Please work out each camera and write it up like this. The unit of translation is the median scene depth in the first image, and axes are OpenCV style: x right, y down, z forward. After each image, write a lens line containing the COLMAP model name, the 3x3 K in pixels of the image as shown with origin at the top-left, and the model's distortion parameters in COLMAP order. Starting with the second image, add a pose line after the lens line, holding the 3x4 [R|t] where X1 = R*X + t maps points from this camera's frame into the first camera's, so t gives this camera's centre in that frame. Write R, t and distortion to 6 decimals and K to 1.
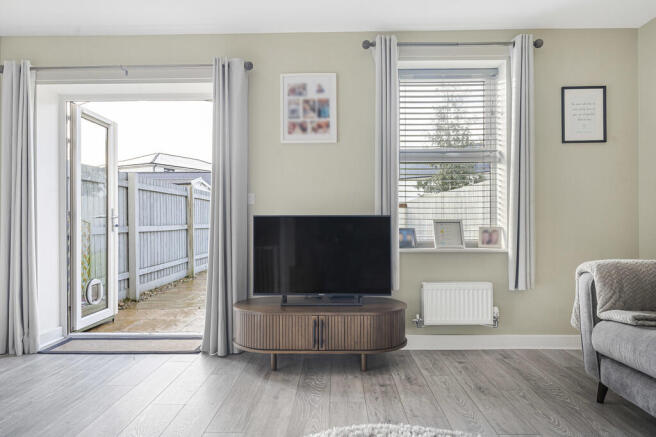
lens RADIAL K [[426.7, 0, 327.2], [0, 426.7, 223.1], [0, 0, 1]] dist [-0.002499, 0.005750]
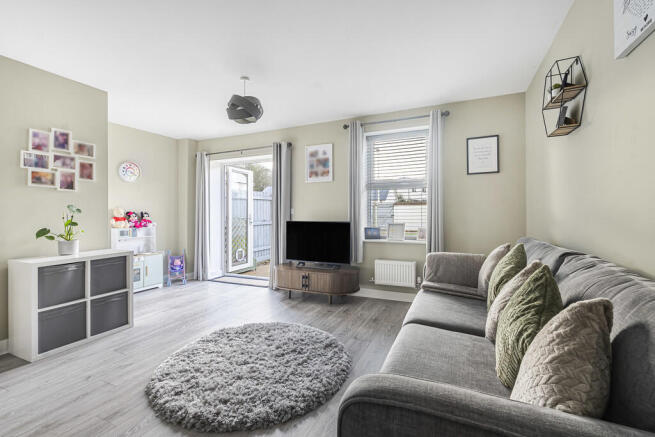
lens RADIAL K [[289.3, 0, 327.3], [0, 289.3, 213.4], [0, 0, 1]] dist [0.003645, -0.000839]
pose [[0.920339, -0.002551, -0.391113, 0.495339], [0.002618, 0.999997, -0.000362, -0.048252], [0.391112, -0.000691, 0.920343, -0.162740]]
